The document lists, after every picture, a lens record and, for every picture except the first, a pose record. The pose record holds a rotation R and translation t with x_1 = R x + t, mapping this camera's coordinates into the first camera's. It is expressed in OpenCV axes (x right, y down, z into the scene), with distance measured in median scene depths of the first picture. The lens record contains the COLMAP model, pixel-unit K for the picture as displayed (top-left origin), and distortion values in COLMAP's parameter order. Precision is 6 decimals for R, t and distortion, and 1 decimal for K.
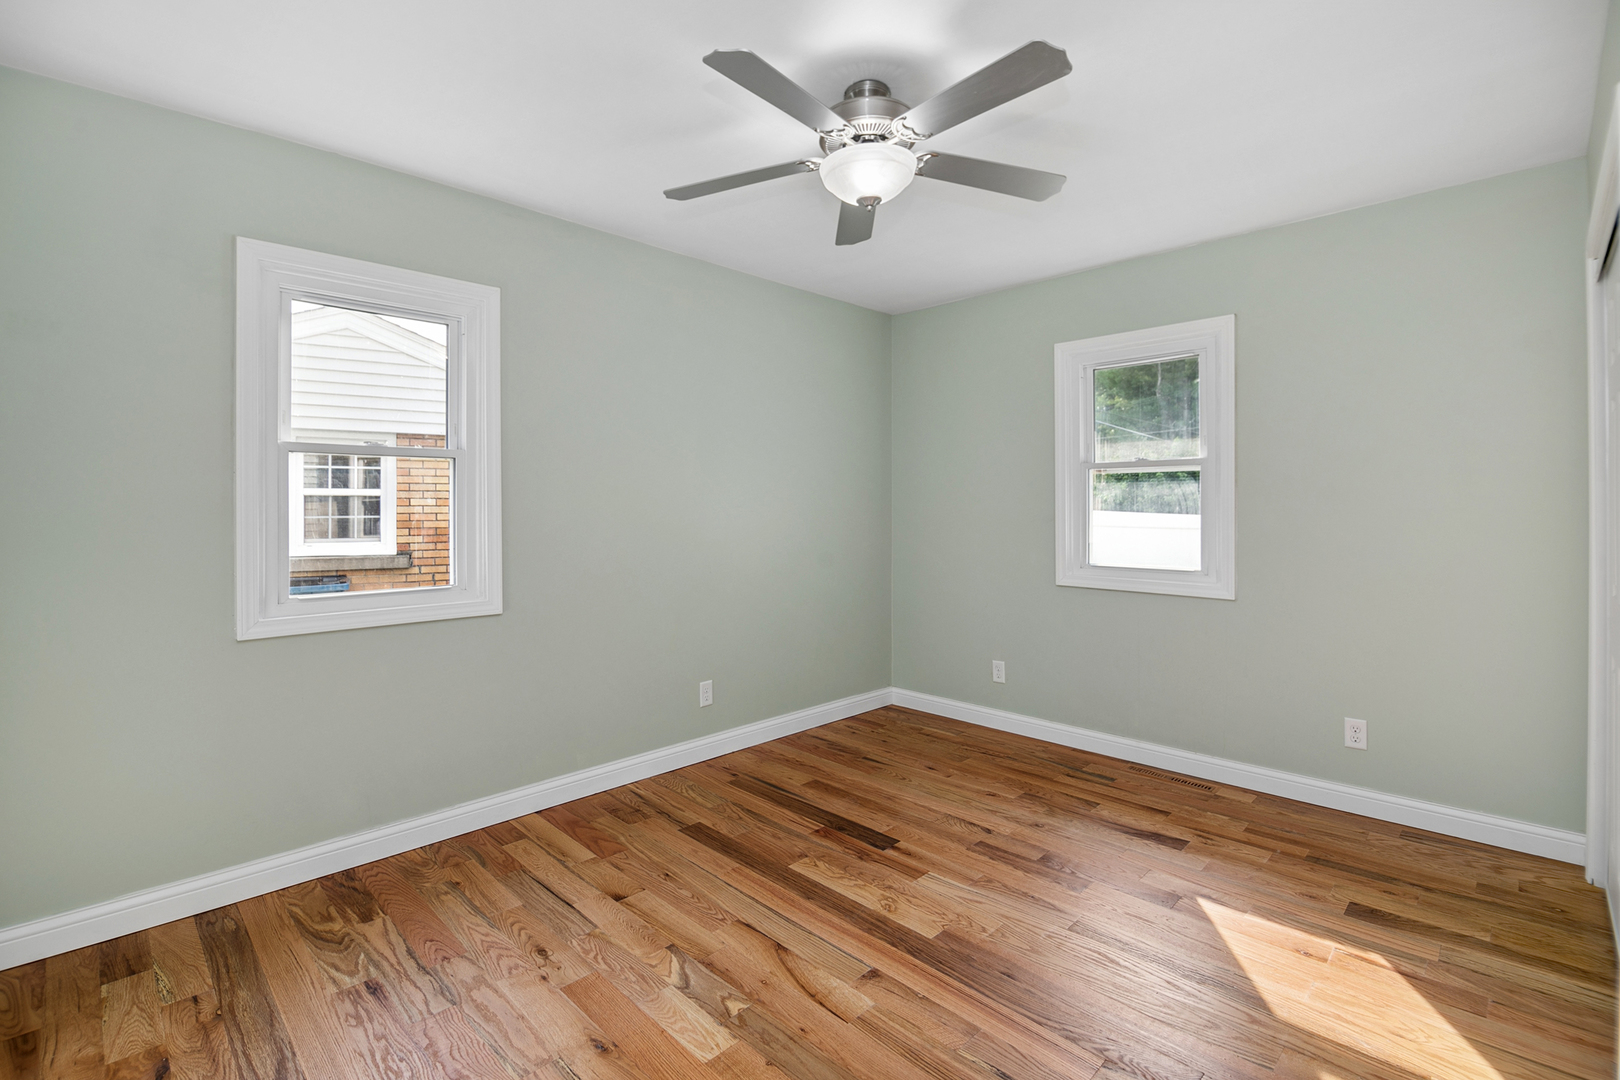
lens RADIAL K [[727.8, 0, 806.7], [0, 727.8, 527.1], [0, 0, 1]] dist [-0.000170, -0.009239]
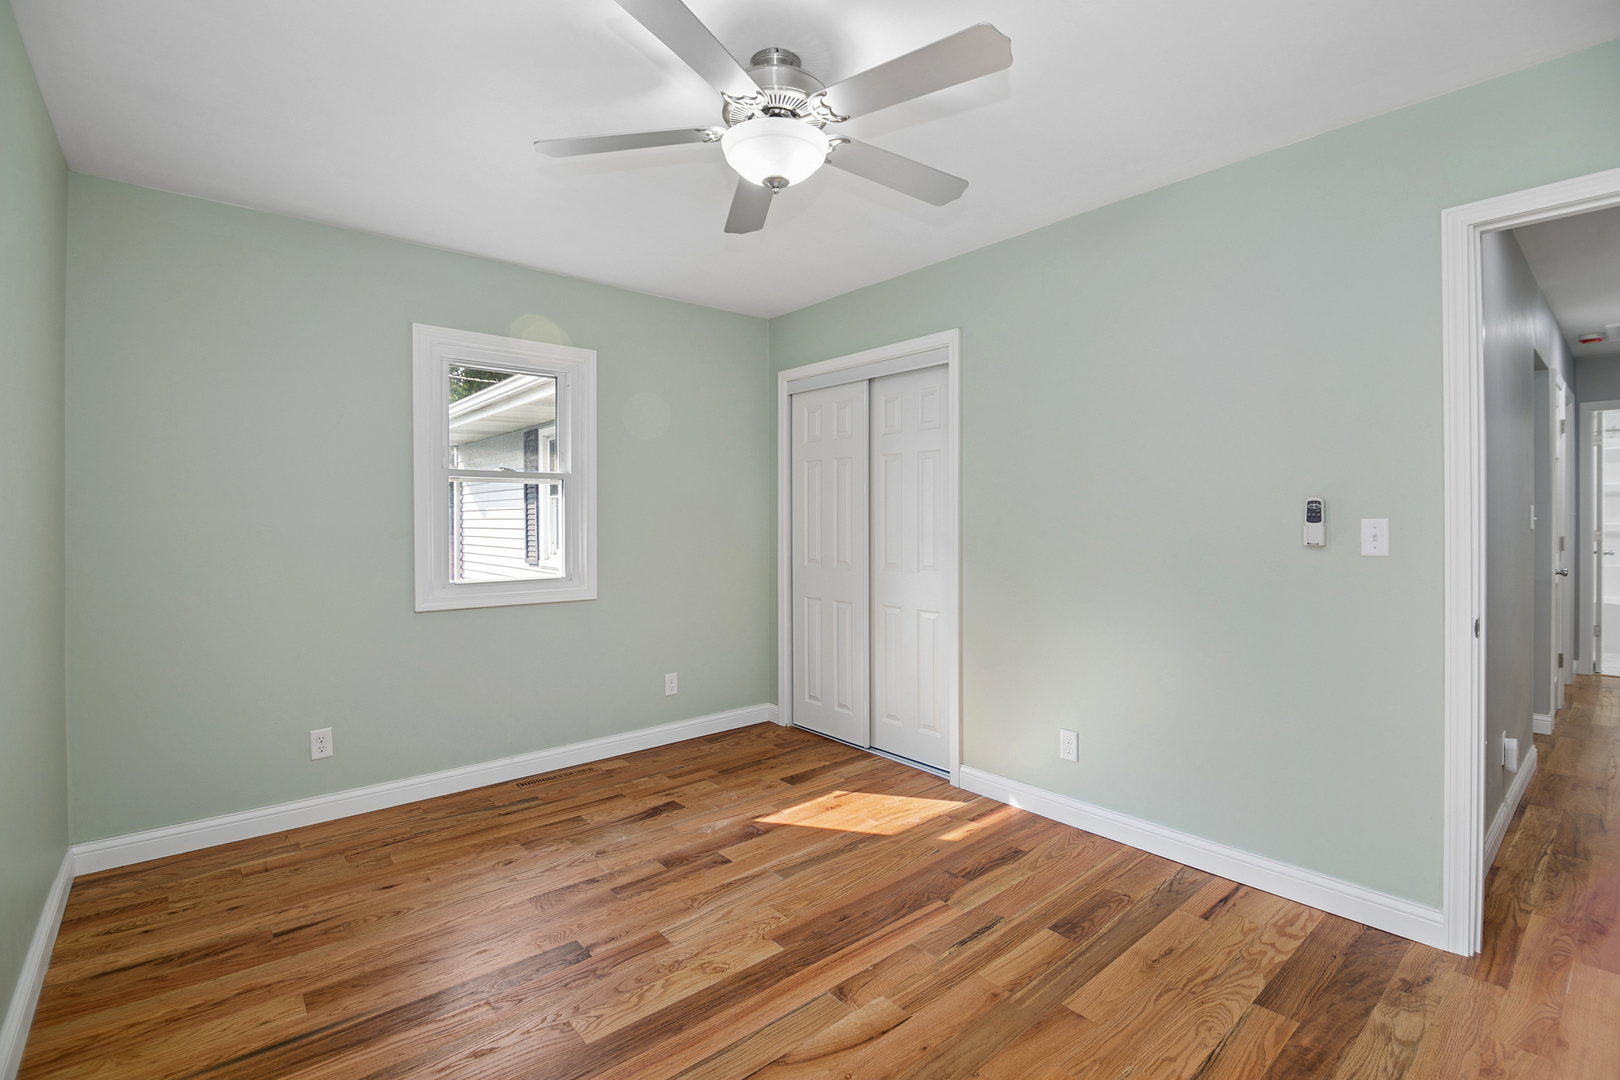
lens RADIAL K [[727.8, 0, 806.7], [0, 727.8, 527.1], [0, 0, 1]] dist [-0.000170, -0.009239]
pose [[0.087397, -0.012694, 0.996093, -0.622429], [0.028016, 0.999555, 0.010280, -0.018903], [-0.995779, 0.027008, 0.087714, 0.659664]]
